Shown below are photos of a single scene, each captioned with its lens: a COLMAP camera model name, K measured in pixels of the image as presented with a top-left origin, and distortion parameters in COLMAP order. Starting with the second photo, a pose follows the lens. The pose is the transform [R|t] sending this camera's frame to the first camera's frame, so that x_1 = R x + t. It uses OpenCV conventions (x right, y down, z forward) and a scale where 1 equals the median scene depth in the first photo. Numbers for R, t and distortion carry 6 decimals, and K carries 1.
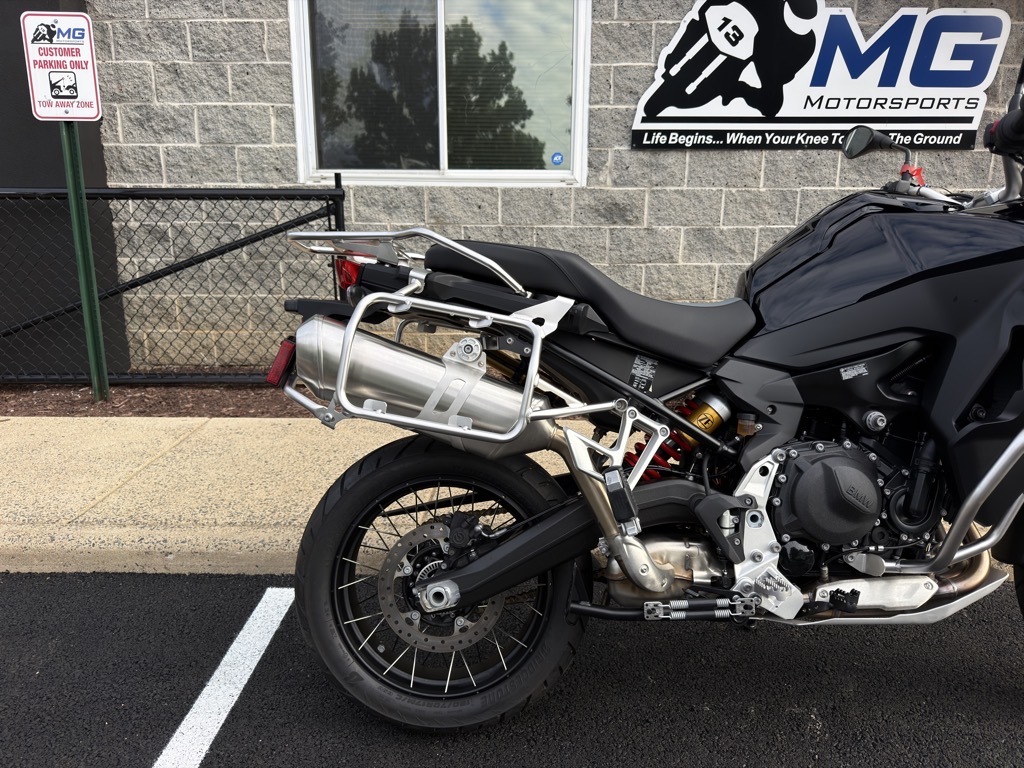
lens RADIAL K [[707.4, 0, 505.9], [0, 707.4, 395.5], [0, 0, 1]] dist [-0.006447, -0.016183]
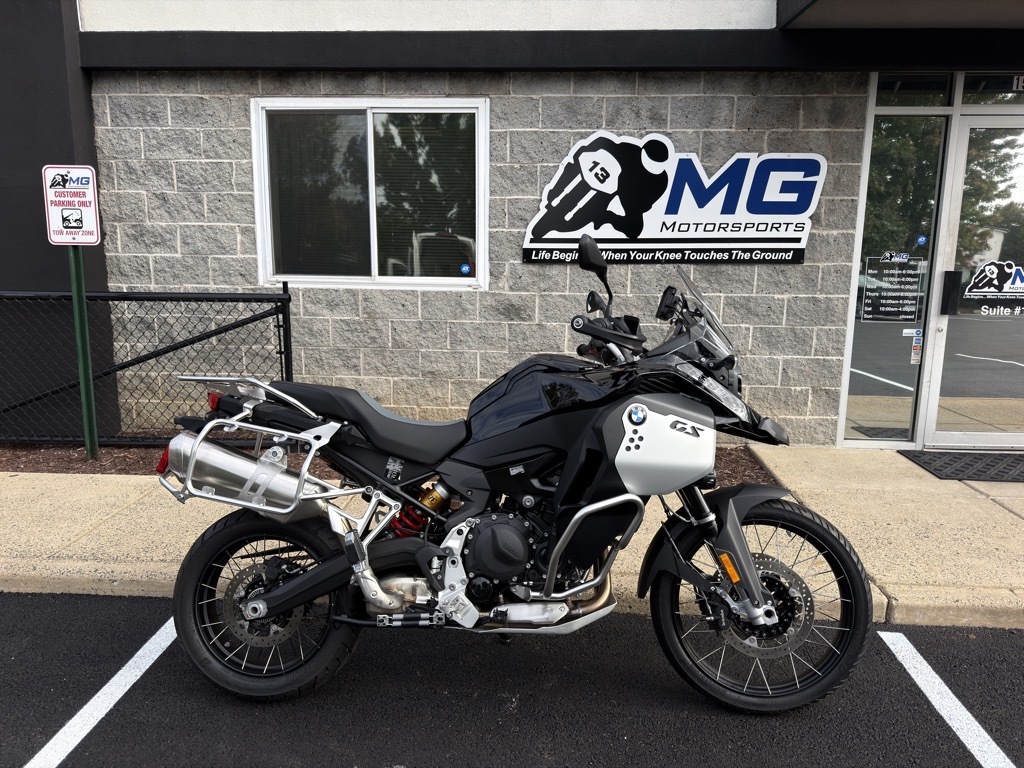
lens RADIAL K [[707.4, 0, 507.6], [0, 707.4, 393.0], [0, 0, 1]] dist [-0.006447, -0.016183]
pose [[0.999389, 0.013331, -0.032316, 0.197672], [-0.015377, 0.997836, -0.063928, -0.040854], [0.031394, 0.064386, 0.997431, -0.227802]]
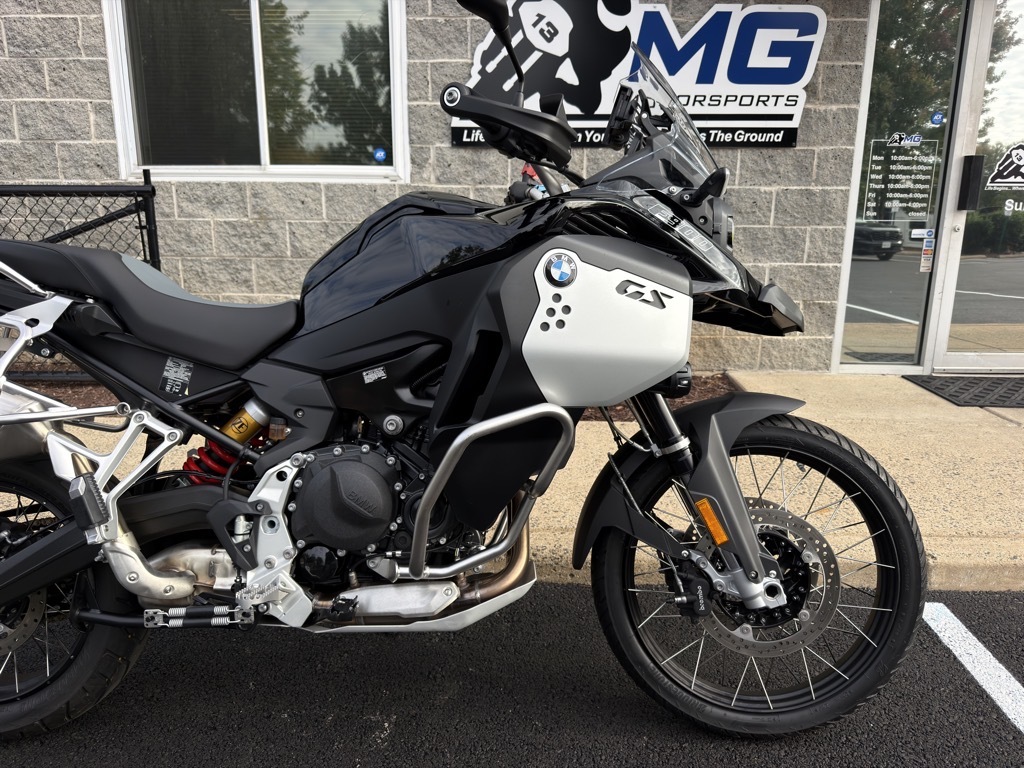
lens RADIAL K [[707.4, 0, 513.7], [0, 707.4, 391.9], [0, 0, 1]] dist [-0.006447, -0.016183]
pose [[0.999908, 0.001053, 0.013514, 0.256355], [-0.001050, 0.999999, -0.000213, -0.003527], [-0.013514, 0.000199, 0.999909, 0.006299]]
